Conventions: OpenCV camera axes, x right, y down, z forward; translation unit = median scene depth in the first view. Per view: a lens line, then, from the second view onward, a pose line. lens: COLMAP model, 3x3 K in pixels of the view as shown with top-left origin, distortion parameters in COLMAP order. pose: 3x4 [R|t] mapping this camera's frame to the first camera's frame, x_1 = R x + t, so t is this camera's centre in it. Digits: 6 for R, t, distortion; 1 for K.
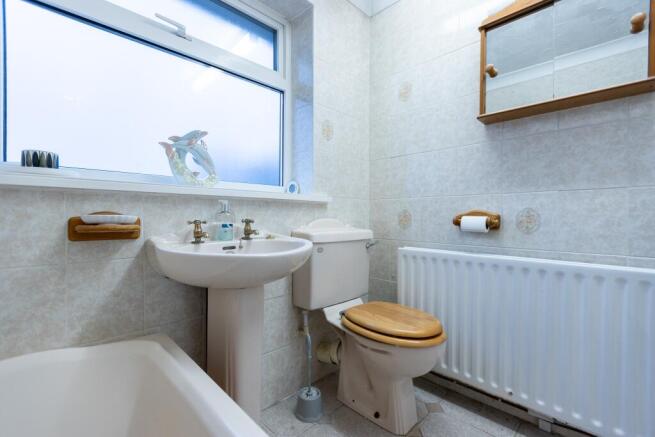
lens RADIAL K [[294.2, 0, 329.9], [0, 294.2, 216.8], [0, 0, 1]] dist [-0.002396, 0.000294]
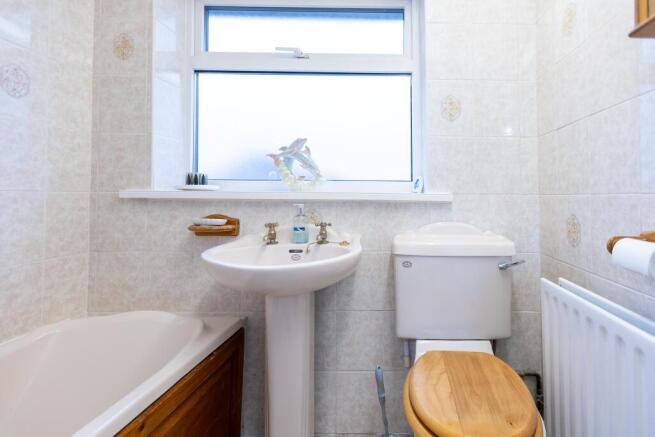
lens RADIAL K [[314.7, 0, 378.6], [0, 314.7, 189.8], [0, 0, 1]] dist [0.000718, -0.000069]
pose [[0.718011, -0.016910, -0.695826, 0.516479], [-0.008623, 0.999412, -0.033185, -0.060571], [0.695978, 0.029827, 0.717443, 0.334823]]
